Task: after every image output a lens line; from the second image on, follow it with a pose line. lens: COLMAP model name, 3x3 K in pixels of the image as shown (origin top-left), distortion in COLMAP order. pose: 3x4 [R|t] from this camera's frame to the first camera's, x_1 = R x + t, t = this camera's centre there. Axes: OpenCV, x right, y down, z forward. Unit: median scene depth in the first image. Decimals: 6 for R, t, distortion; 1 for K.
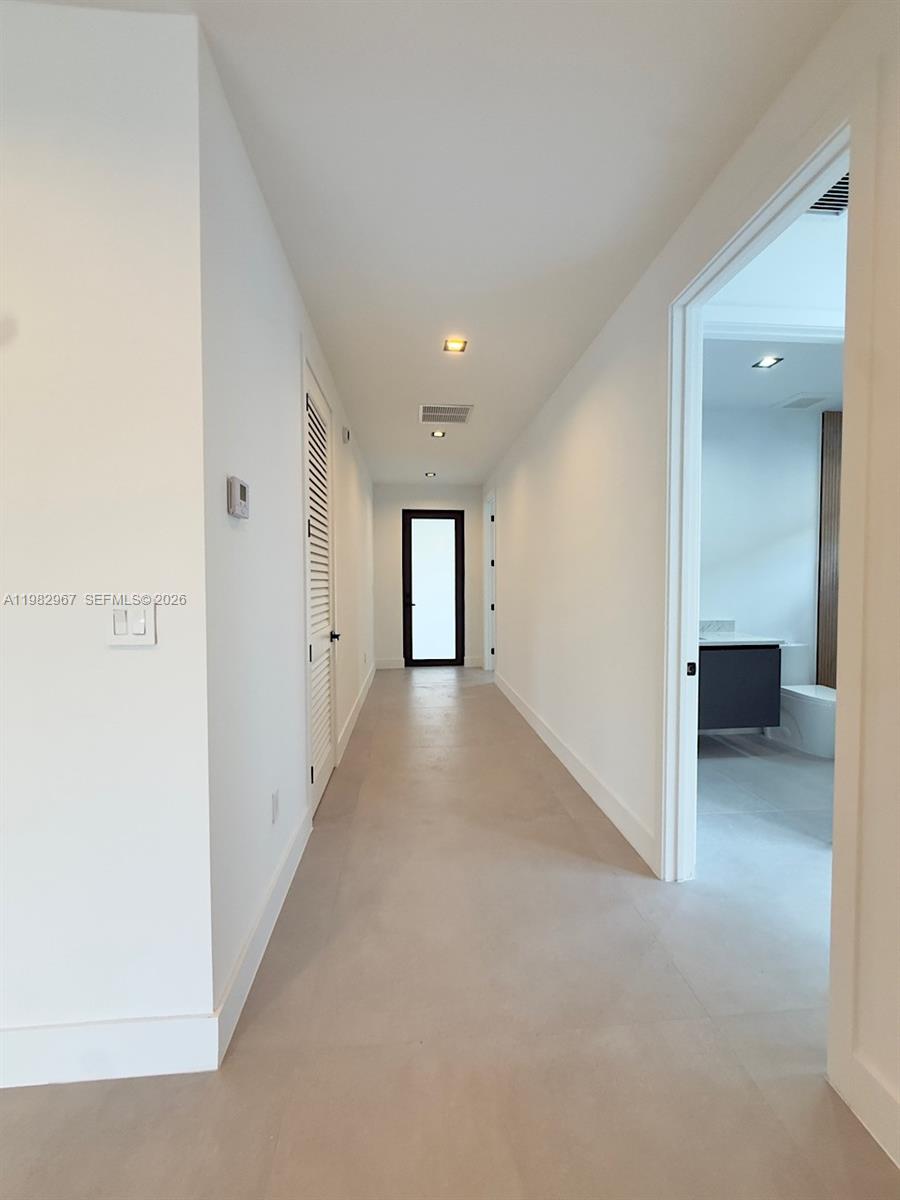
lens RADIAL K [[484.0, 0, 451.3], [0, 484.0, 600.3], [0, 0, 1]] dist [-0.003680, 0.000576]
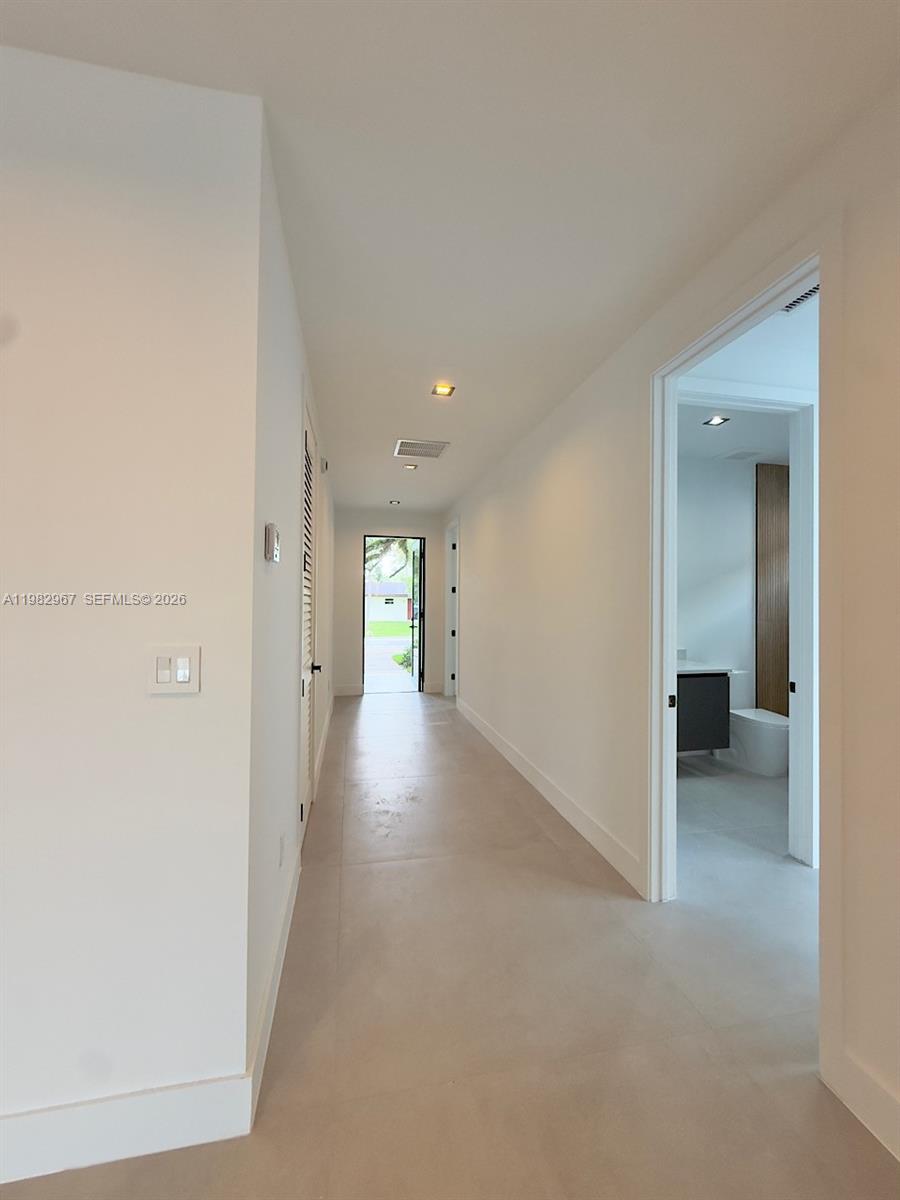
lens RADIAL K [[484.0, 0, 447.7], [0, 484.0, 599.3], [0, 0, 1]] dist [-0.003680, 0.000576]
pose [[0.992843, 0.012287, 0.118793, -0.118585], [-0.007085, 0.999001, -0.044116, -0.031127], [-0.119216, 0.042959, 0.991939, -0.028630]]
